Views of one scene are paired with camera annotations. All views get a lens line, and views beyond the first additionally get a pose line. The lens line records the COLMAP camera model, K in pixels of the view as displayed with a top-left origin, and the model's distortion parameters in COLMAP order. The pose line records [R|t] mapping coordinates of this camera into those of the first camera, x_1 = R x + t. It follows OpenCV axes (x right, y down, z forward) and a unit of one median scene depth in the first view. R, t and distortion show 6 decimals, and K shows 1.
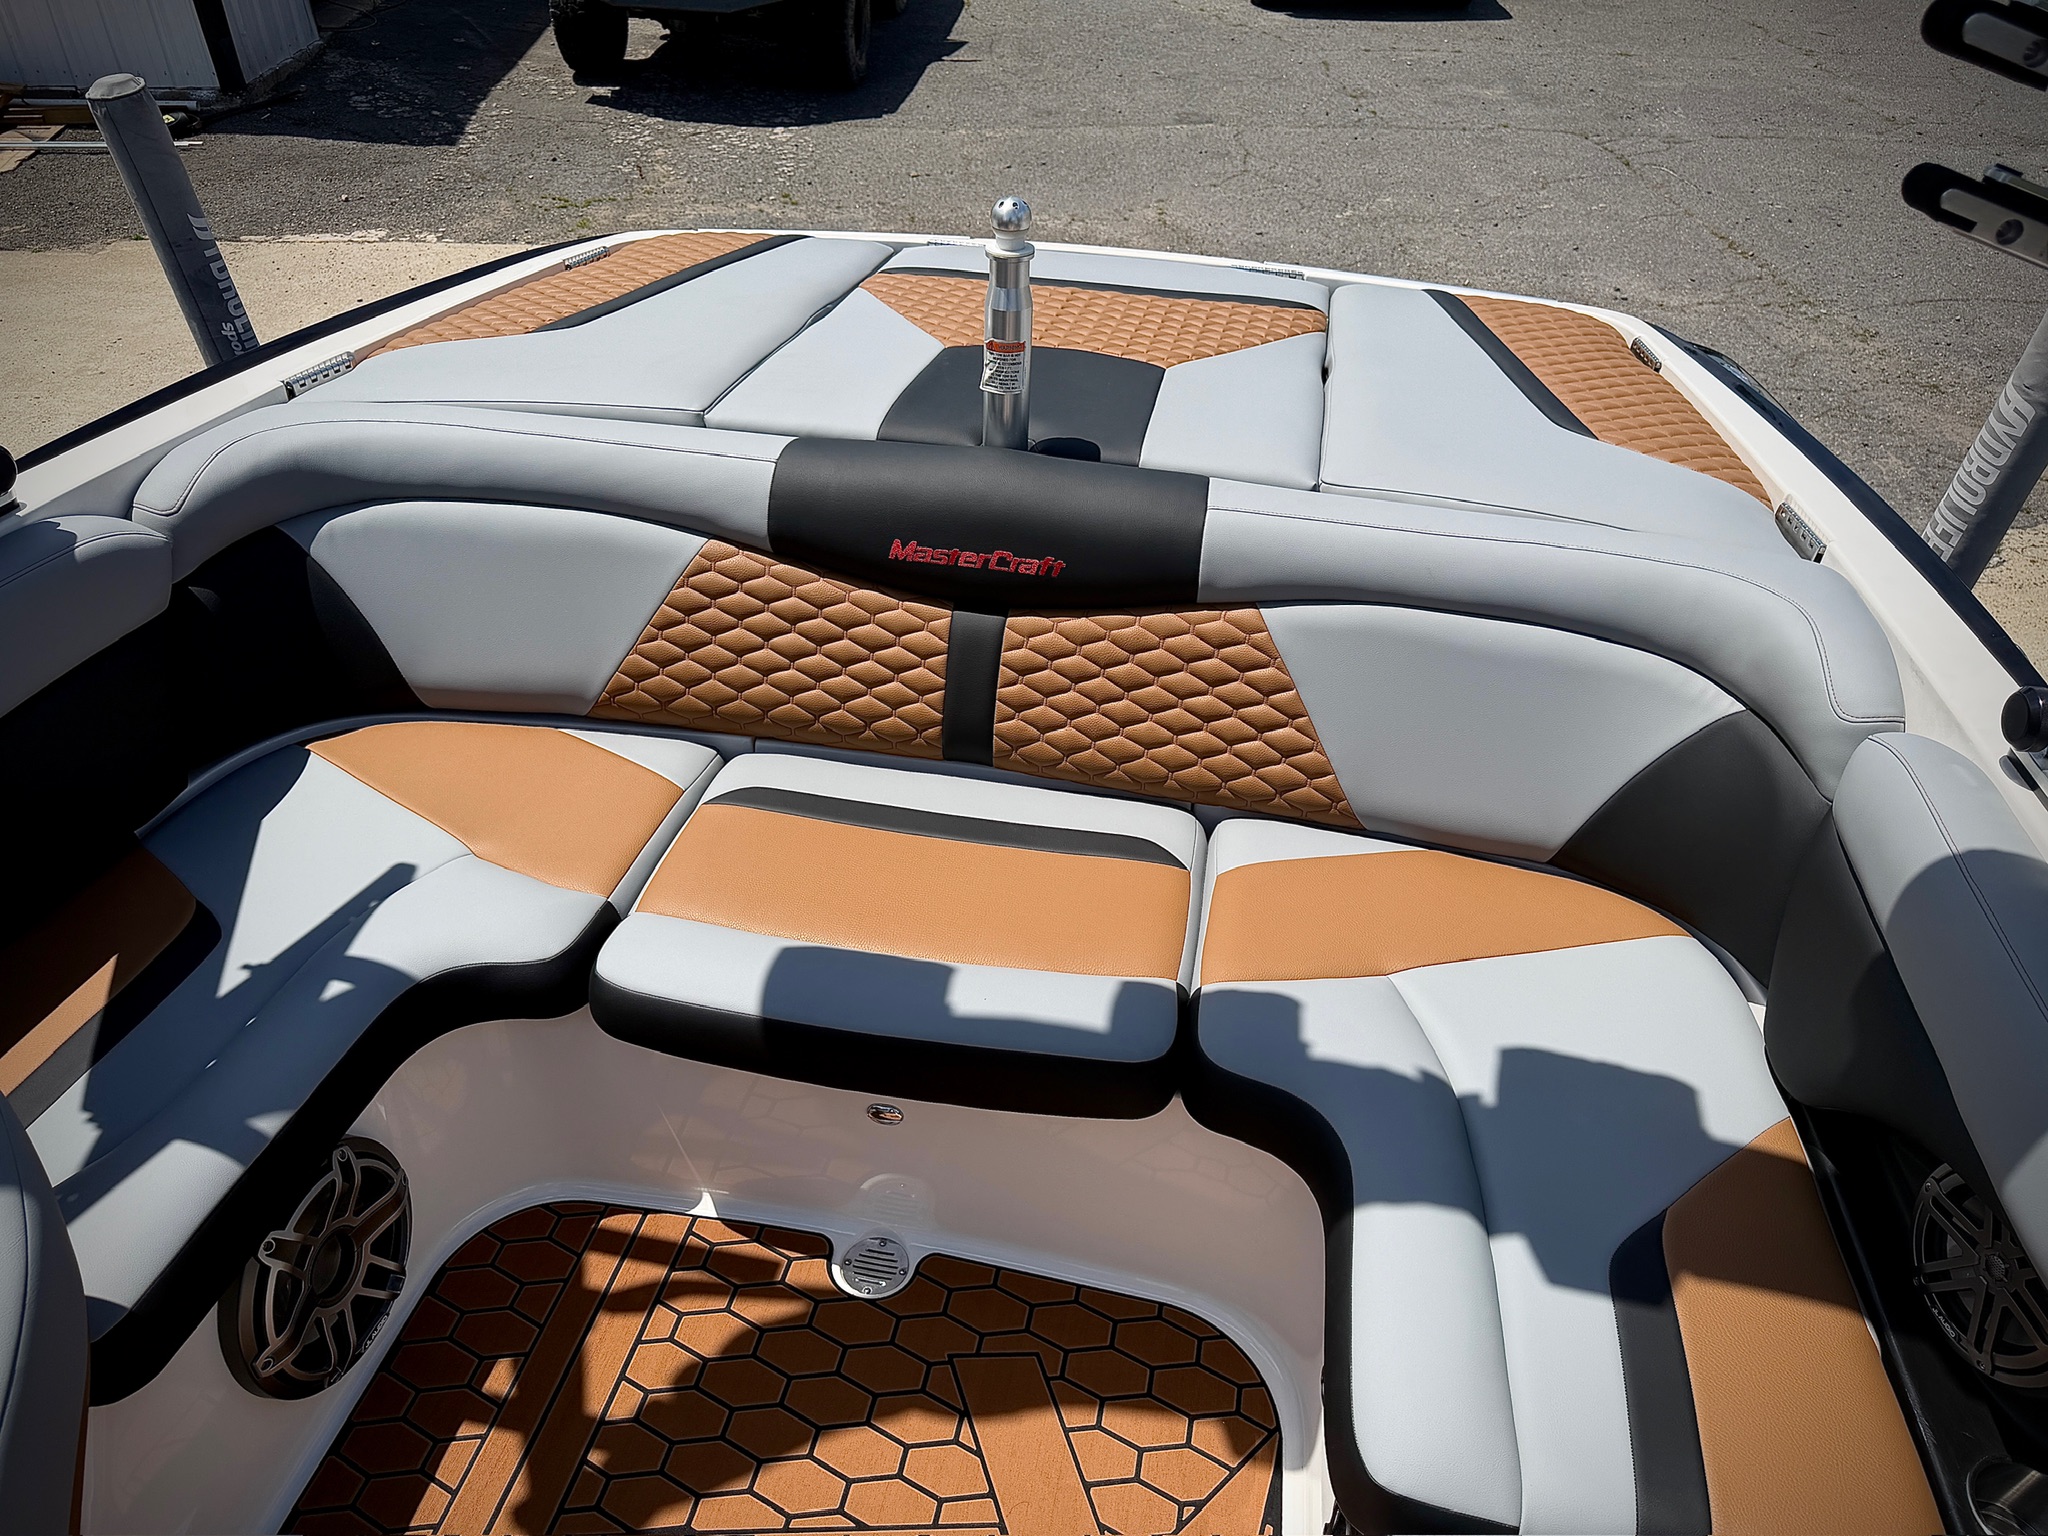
lens RADIAL K [[1437.8, 0, 1008.1], [0, 1437.8, 778.5], [0, 0, 1]] dist [0.124721, -0.191973]
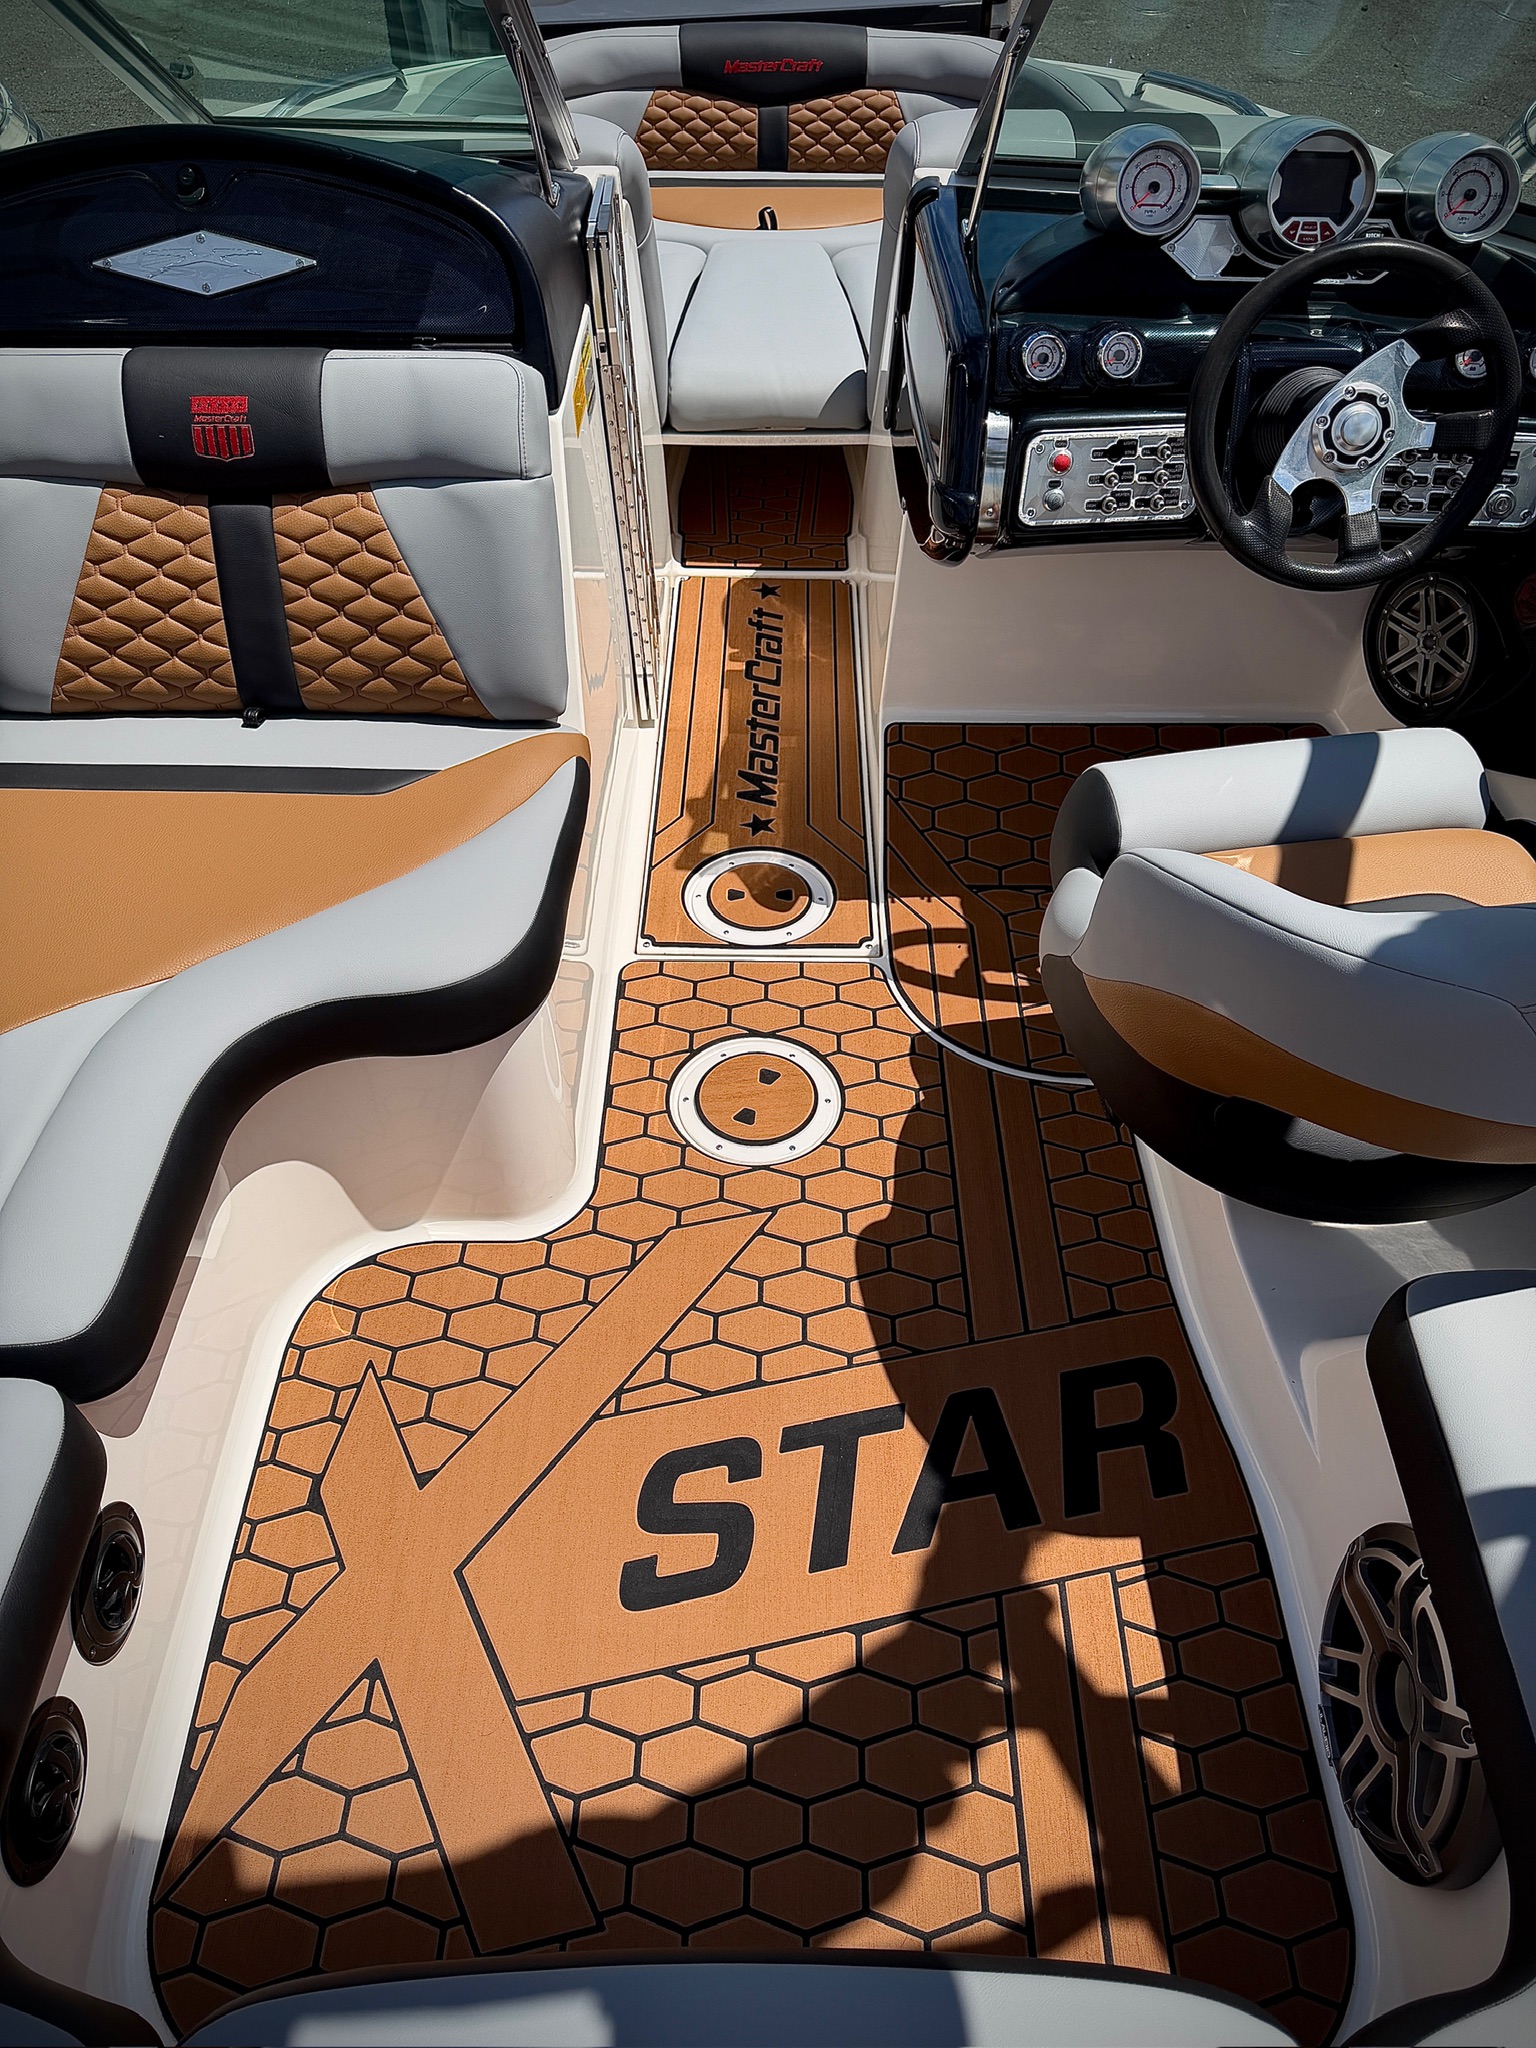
lens RADIAL K [[1463.7, 0, 763.4], [0, 1463.7, 1026.1], [0, 0, 1]] dist [0.018648, -0.003945]
pose [[-0.982801, 0.106751, -0.150689, -0.049867], [-0.131385, 0.169224, 0.976781, -0.348523], [0.129772, 0.979779, -0.152288, 0.602830]]
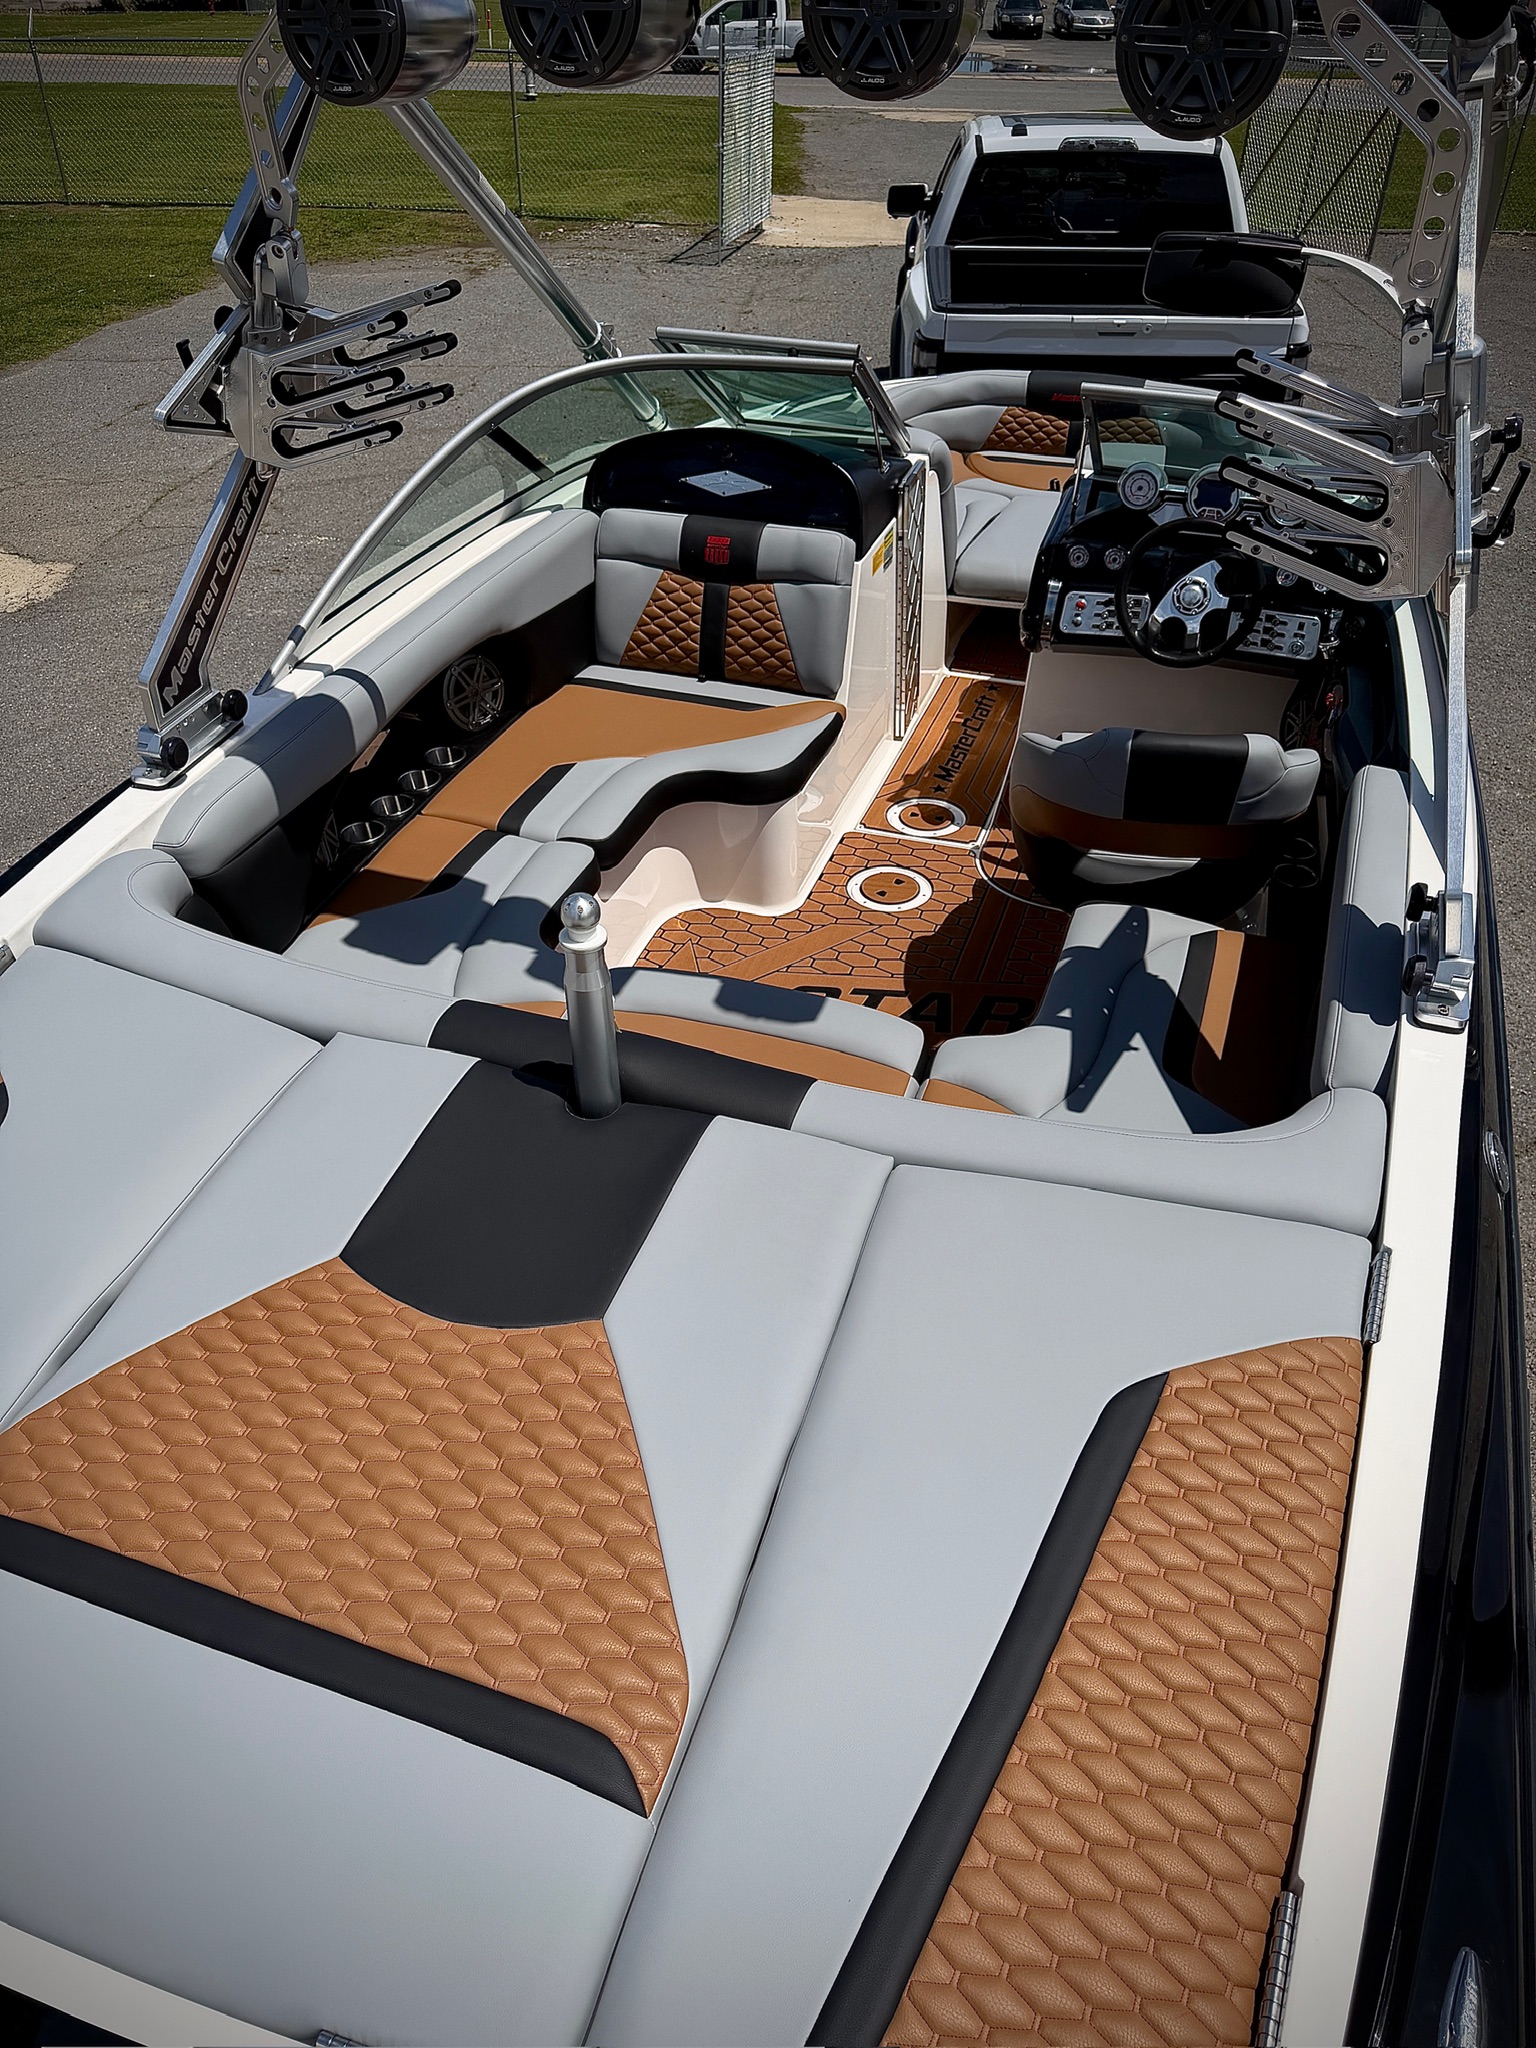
lens RADIAL K [[1437.8, 0, 765.5], [0, 1437.8, 1031.8], [0, 0, 1]] dist [0.157177, -0.251637]
pose [[-0.991207, -0.098578, 0.088270, -0.213140], [0.056402, 0.288691, 0.955760, -1.247620], [-0.119700, 0.952334, -0.280592, 1.272502]]
